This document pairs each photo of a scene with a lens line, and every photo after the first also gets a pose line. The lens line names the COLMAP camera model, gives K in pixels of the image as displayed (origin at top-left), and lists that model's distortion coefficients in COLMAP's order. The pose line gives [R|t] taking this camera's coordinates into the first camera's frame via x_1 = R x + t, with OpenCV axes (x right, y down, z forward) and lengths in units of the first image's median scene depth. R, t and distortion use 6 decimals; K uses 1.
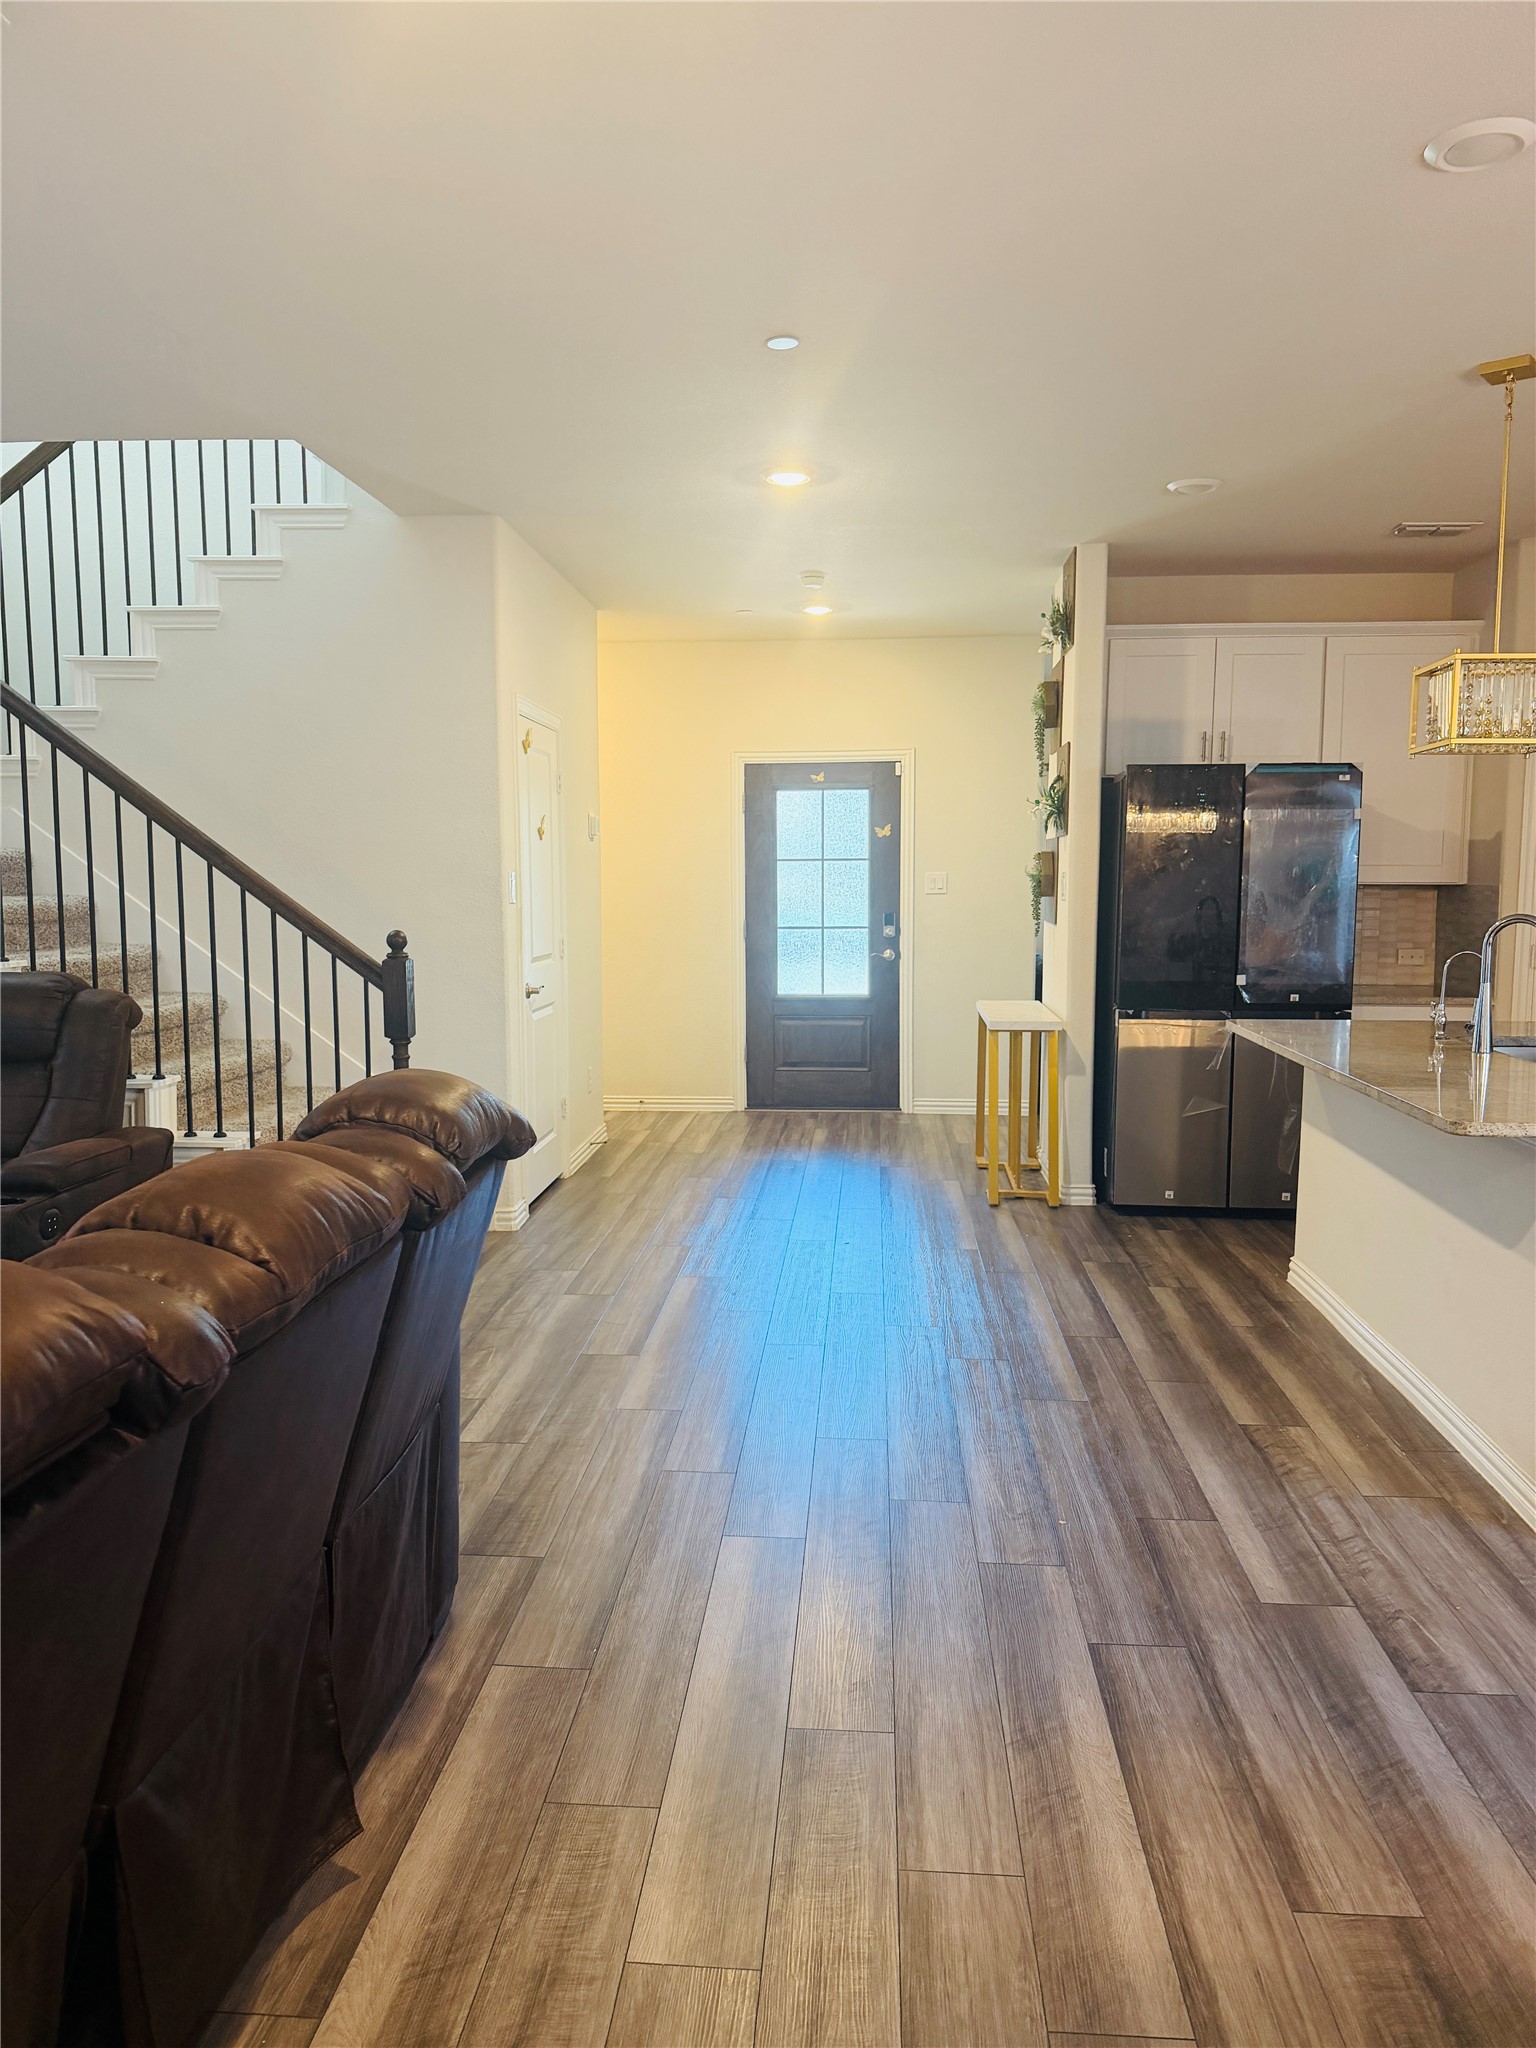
lens RADIAL K [[1422.1, 0, 764.7], [0, 1422.1, 1023.1], [0, 0, 1]] dist [0.076703, -0.102170]
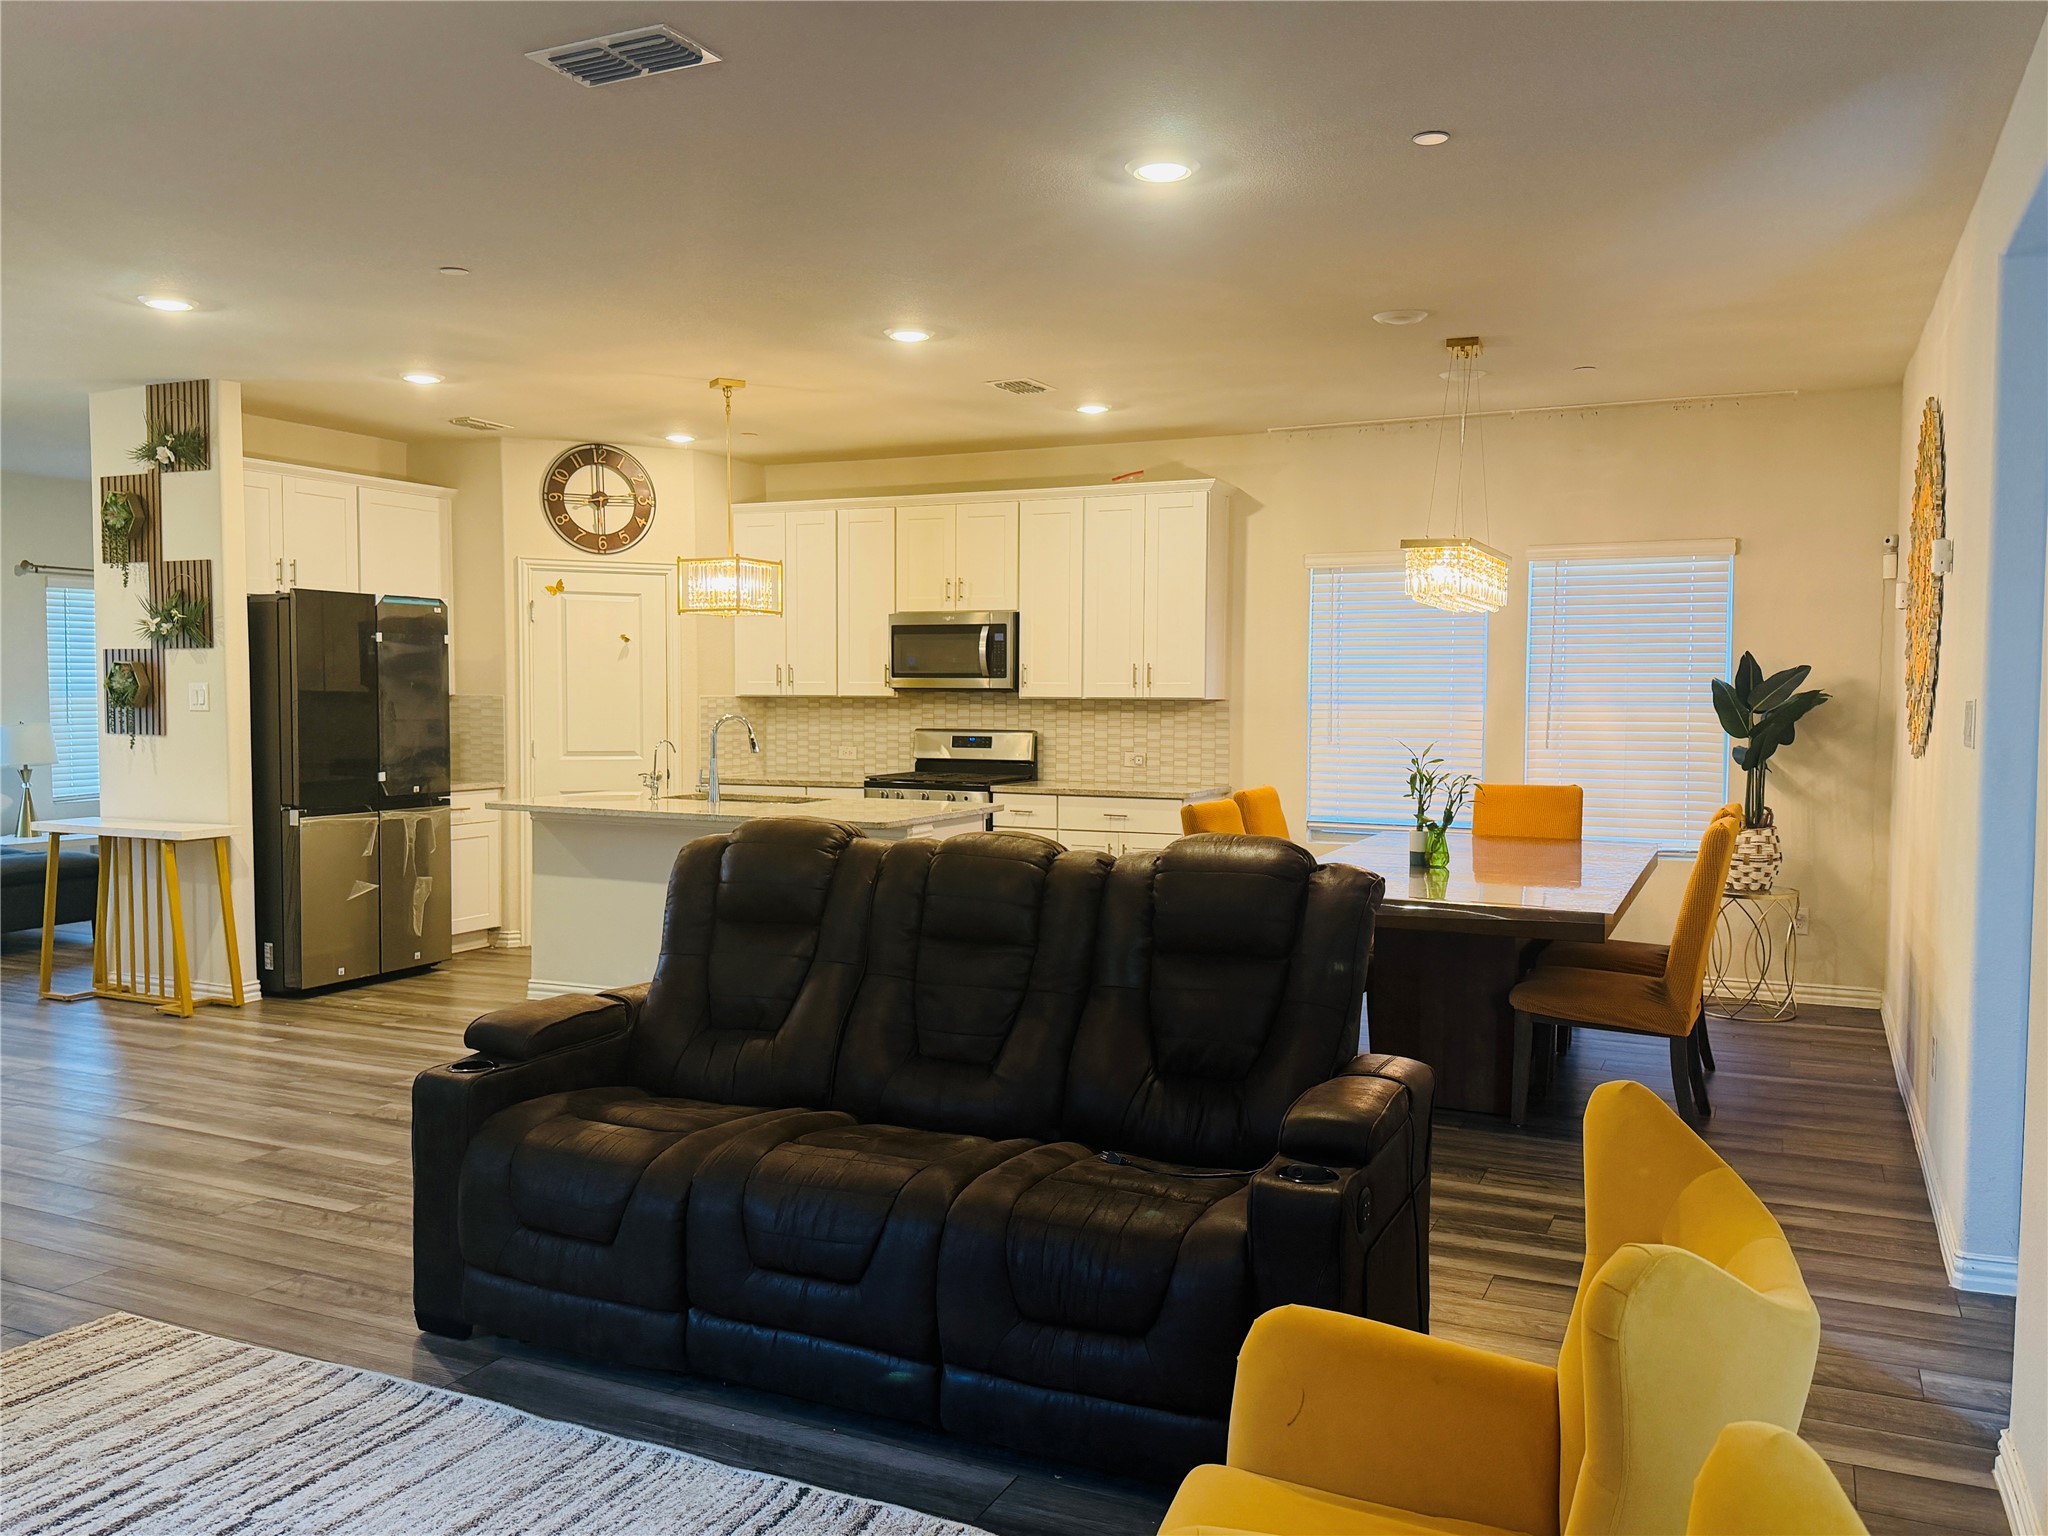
lens RADIAL K [[1602.0, 0, 1027.9], [0, 1602.0, 777.0], [0, 0, 1]] dist [0.086803, -0.125004]
pose [[0.351615, -0.051809, 0.934710, -1.002064], [0.092926, 0.995468, 0.020220, -0.010057], [-0.931521, 0.079749, 0.354835, 0.052484]]
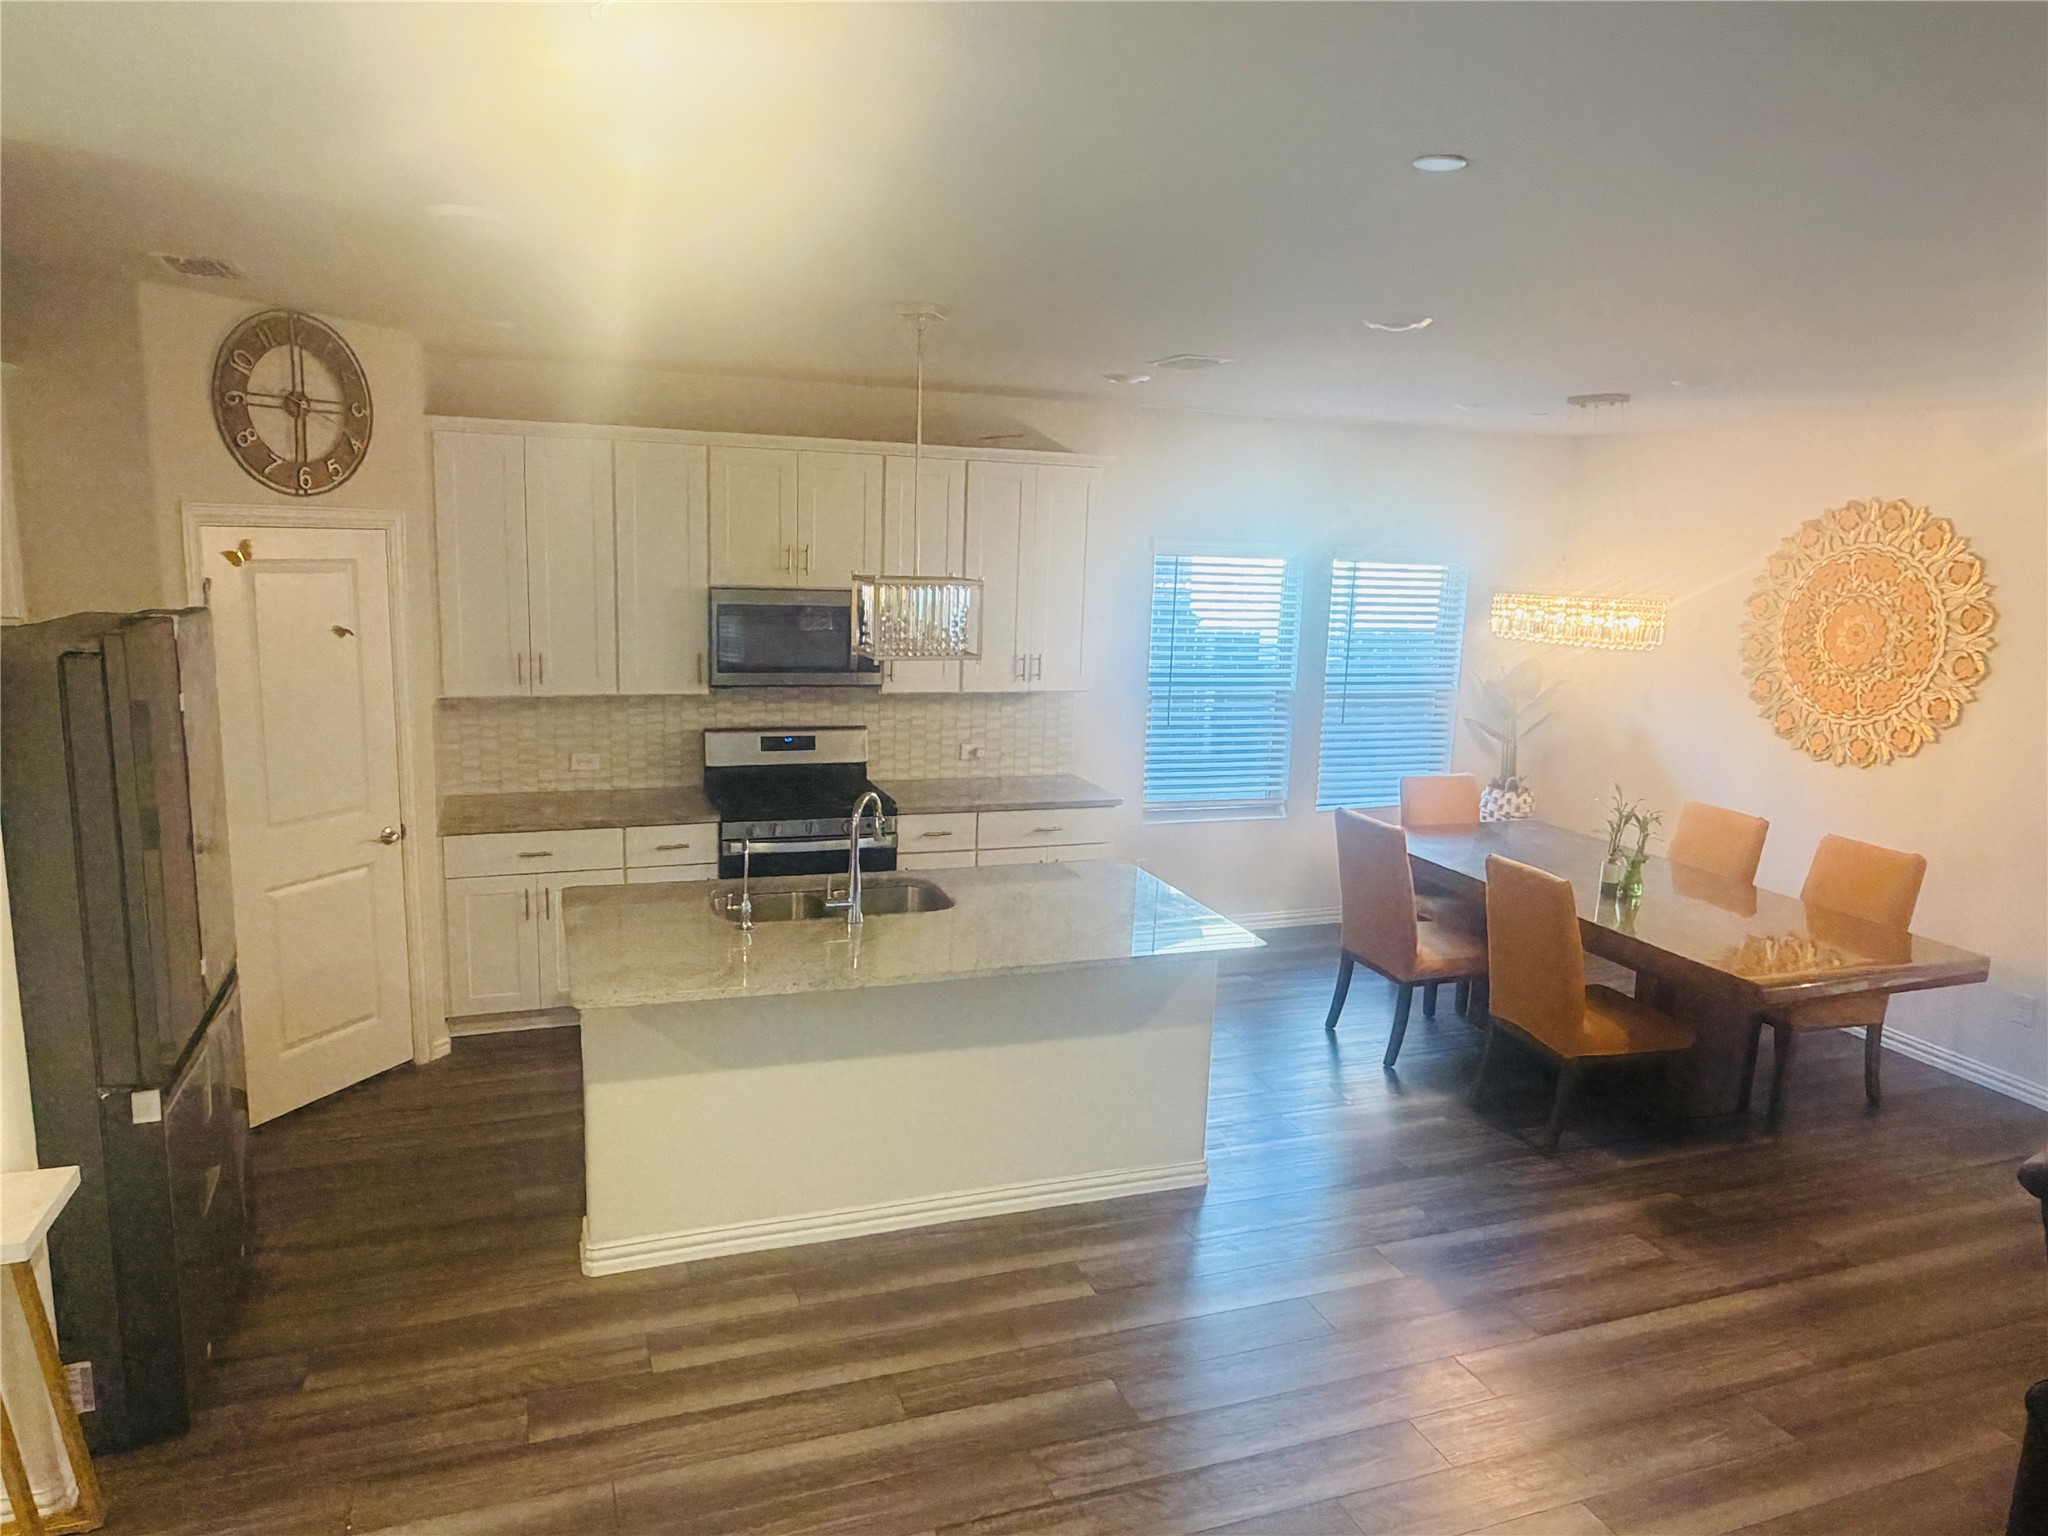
lens RADIAL K [[1315.3, 0, 1016.9], [0, 1315.3, 779.8], [0, 0, 1]] dist [0.006454, -0.007520]
pose [[-0.420715, -0.182331, 0.888681, -0.416672], [0.057005, 0.972346, 0.226483, -0.298247], [-0.905400, 0.145944, -0.398686, 1.247827]]
